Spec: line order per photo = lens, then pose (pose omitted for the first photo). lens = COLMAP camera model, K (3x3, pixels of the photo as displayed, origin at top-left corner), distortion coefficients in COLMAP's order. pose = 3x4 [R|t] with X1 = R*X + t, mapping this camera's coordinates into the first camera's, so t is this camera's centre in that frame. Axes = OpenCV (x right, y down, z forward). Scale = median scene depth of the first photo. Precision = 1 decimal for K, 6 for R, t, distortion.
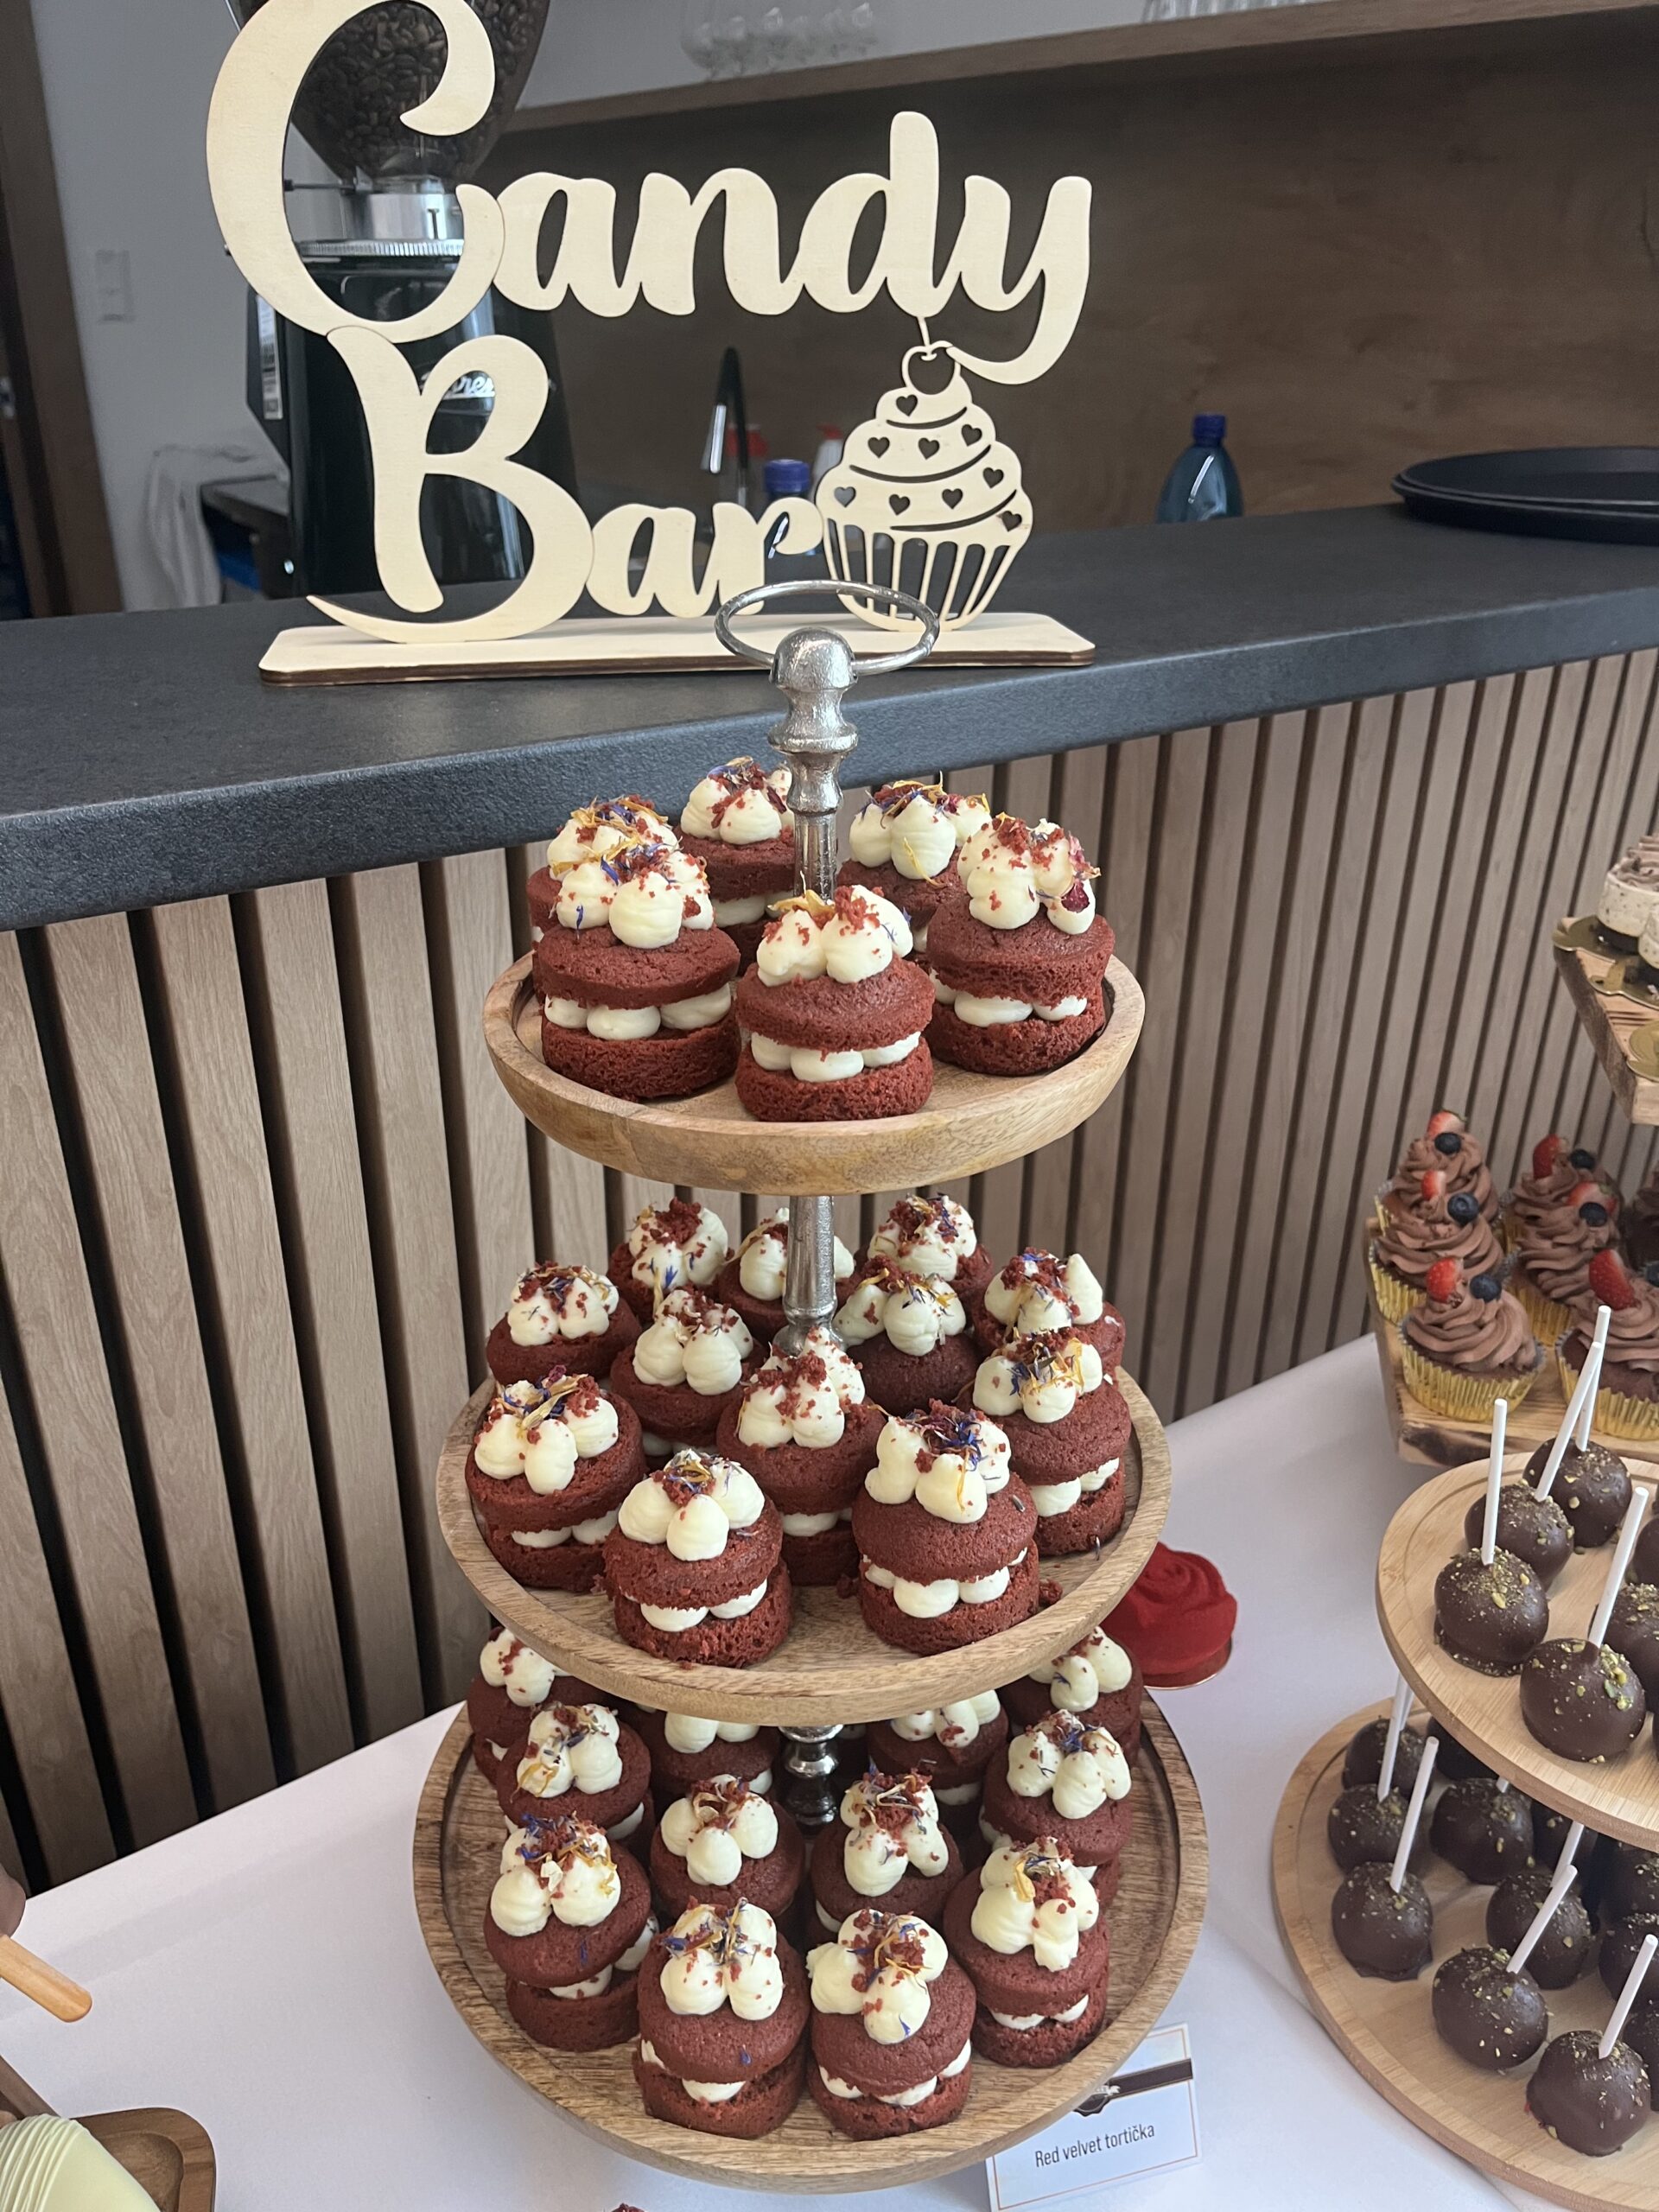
lens RADIAL K [[1735.3, 0, 799.8], [0, 1735.3, 1144.6], [0, 0, 1]] dist [0.013982, -0.043392]
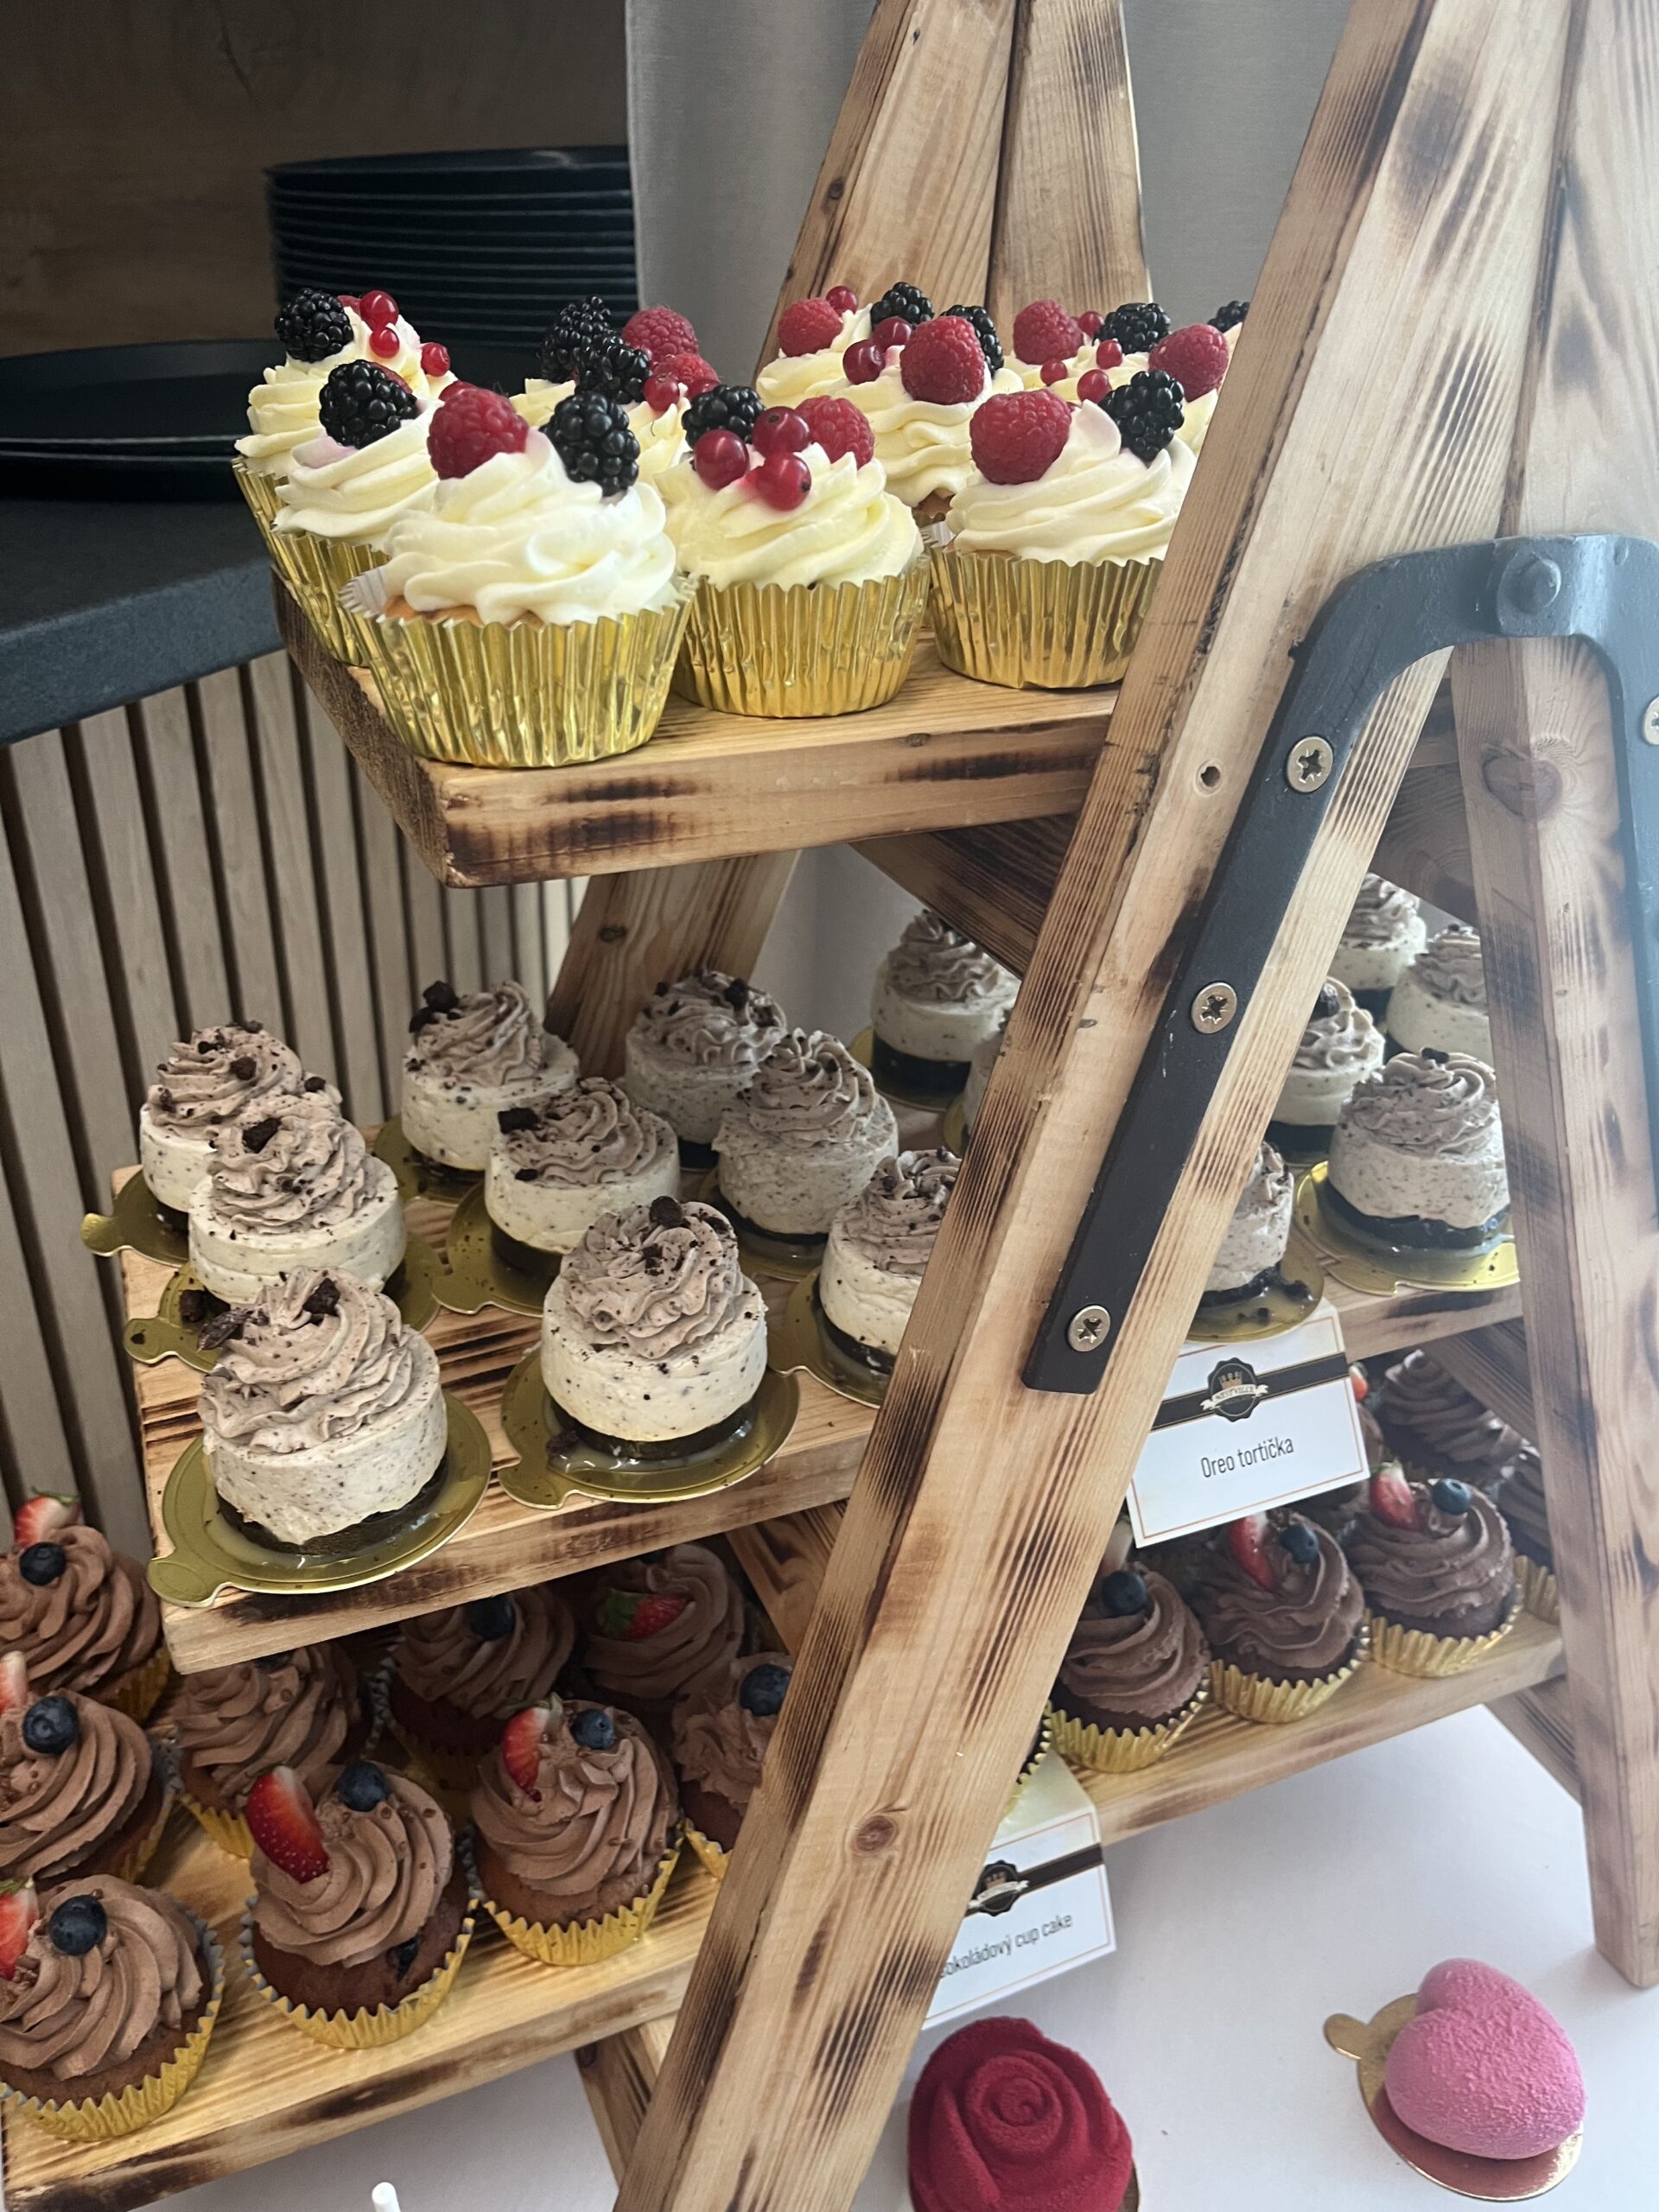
lens RADIAL K [[1722.6, 0, 833.7], [0, 1722.6, 1130.0], [0, 0, 1]] dist [0.089802, -0.161986]
pose [[0.816784, -0.262095, 0.513975, 0.327092], [0.230696, 0.964907, 0.125431, -0.158179], [-0.528813, 0.016122, 0.848585, 0.341195]]
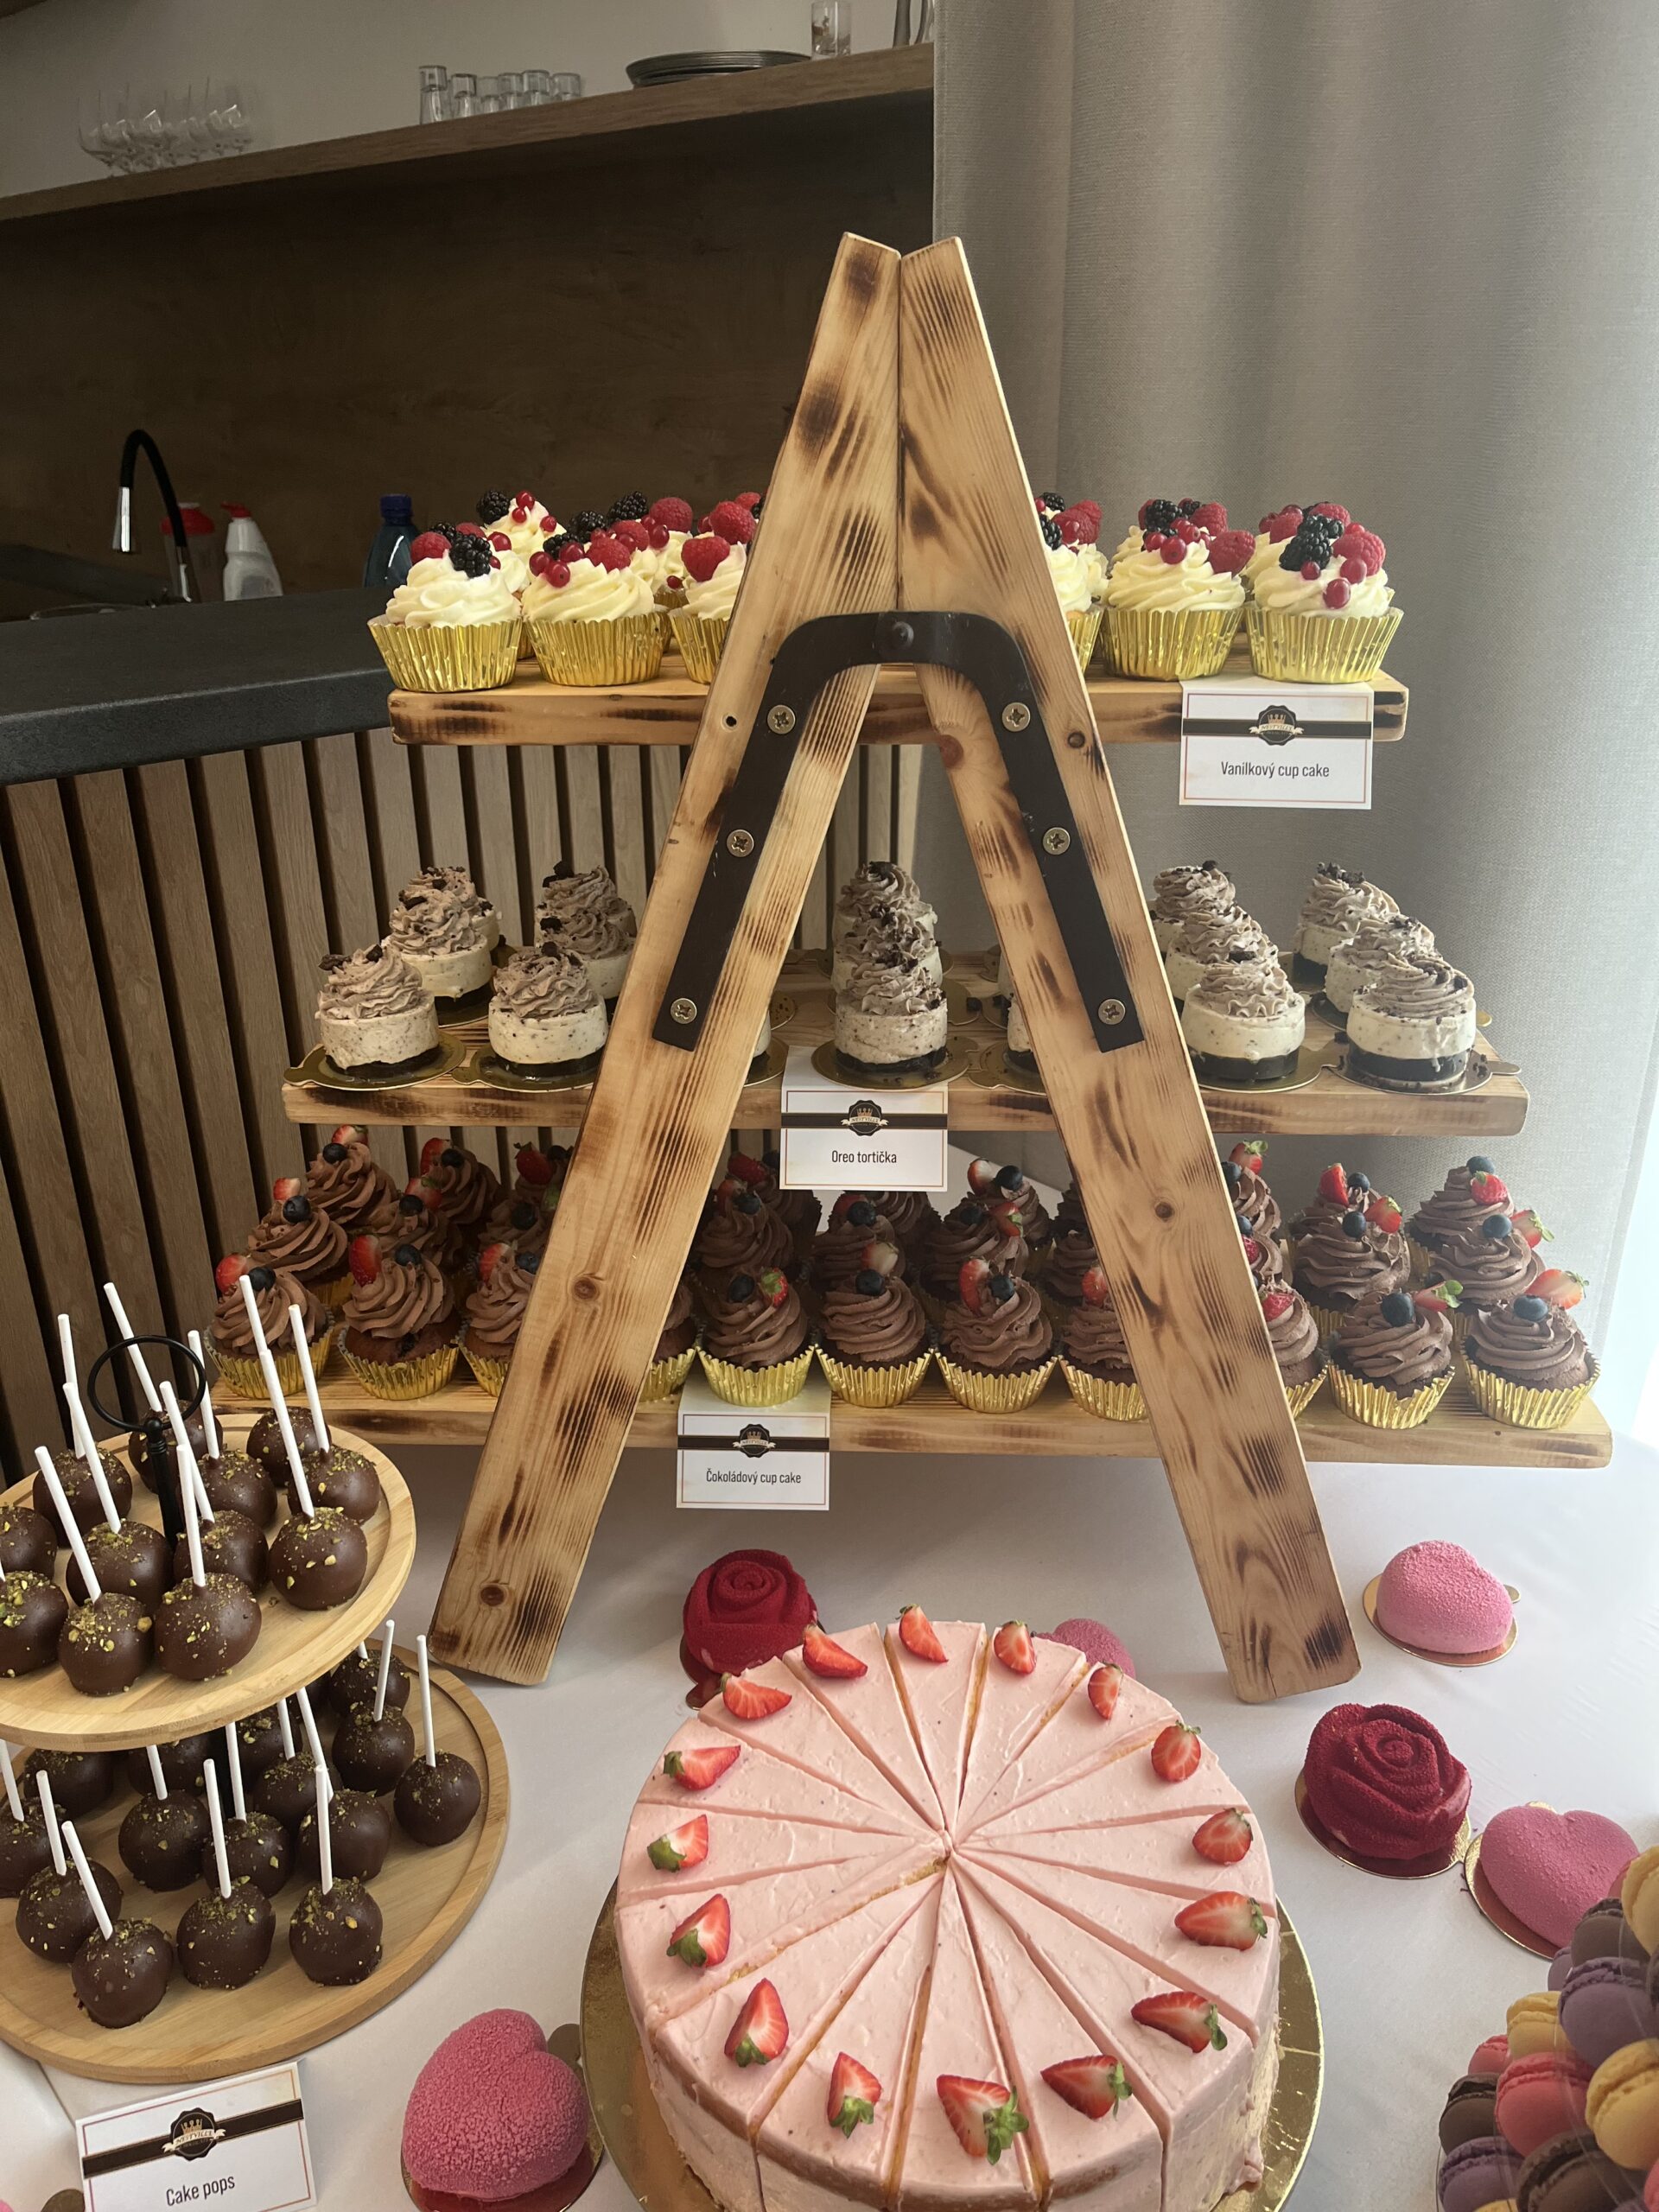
lens RADIAL K [[1722.6, 0, 833.7], [0, 1722.6, 1130.0], [0, 0, 1]] dist [0.089802, -0.161986]
pose [[0.987484, -0.073588, 0.139503, 0.537306], [0.078781, 0.996376, -0.032065, 0.045958], [-0.136638, 0.042654, 0.989702, -0.148727]]
